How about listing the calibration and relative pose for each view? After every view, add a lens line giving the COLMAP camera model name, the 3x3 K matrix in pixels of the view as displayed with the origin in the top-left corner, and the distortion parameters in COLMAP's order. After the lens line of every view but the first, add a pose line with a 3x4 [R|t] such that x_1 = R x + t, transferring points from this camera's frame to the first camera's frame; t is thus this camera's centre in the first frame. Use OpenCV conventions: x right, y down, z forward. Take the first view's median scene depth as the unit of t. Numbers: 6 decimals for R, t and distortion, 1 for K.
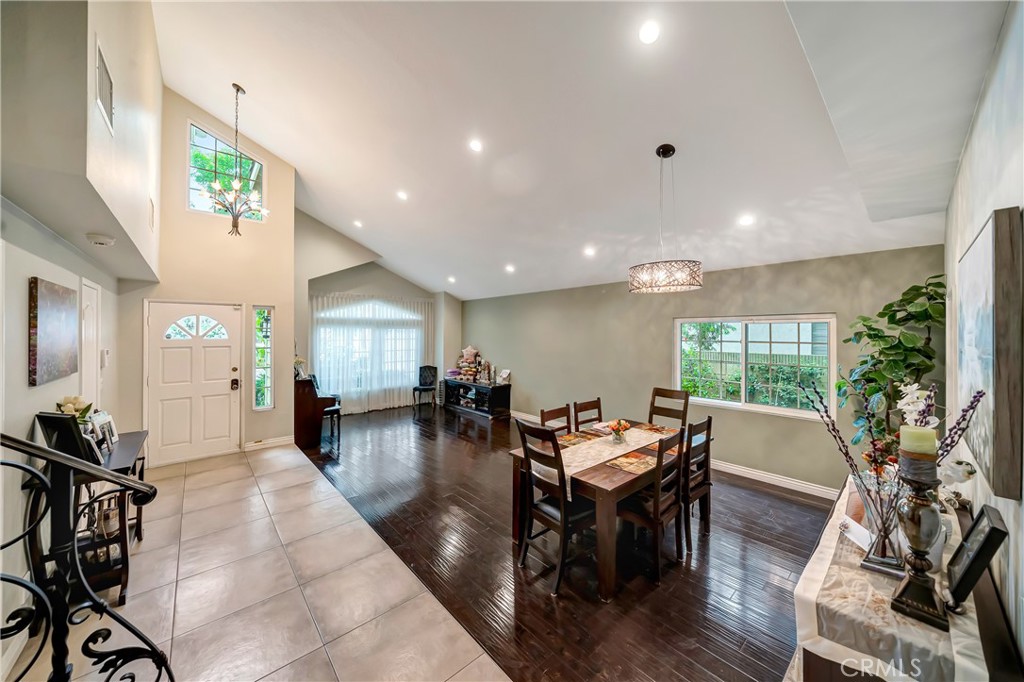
lens RADIAL K [[361.2, 0, 514.5], [0, 361.2, 332.5], [0, 0, 1]] dist [0.000196, 0.000088]
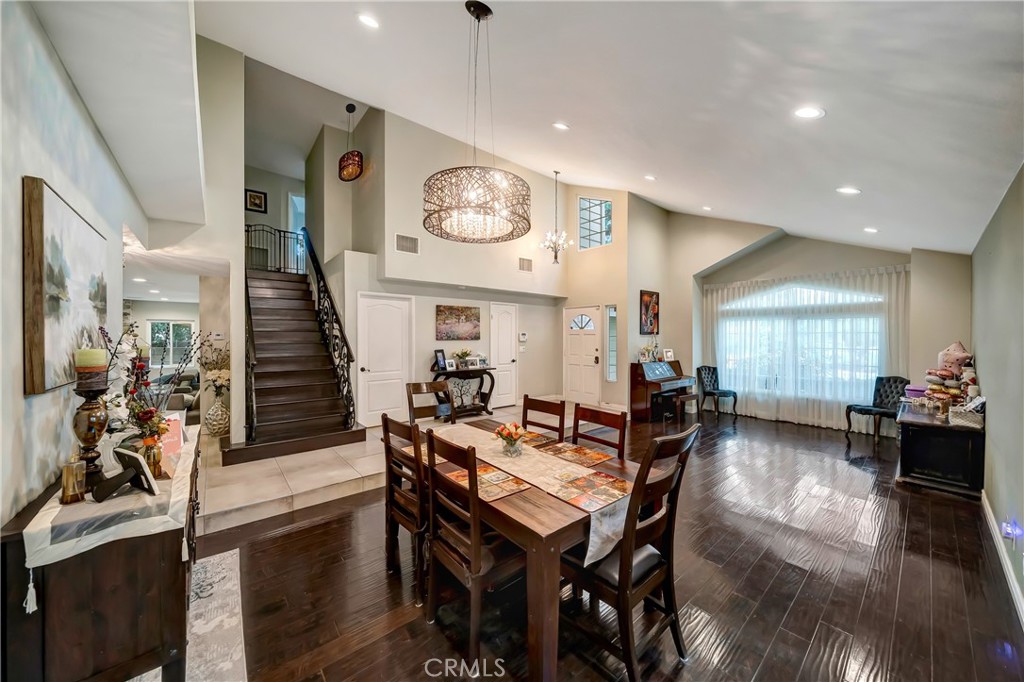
lens RADIAL K [[361.2, 0, 514.0], [0, 361.2, 338.6], [0, 0, 1]] dist [0.000196, 0.000088]
pose [[-0.025942, 0.006729, -0.999641, 0.433921], [-0.000556, 0.999977, 0.006746, 0.028242], [0.999663, 0.000731, -0.025938, 0.432559]]
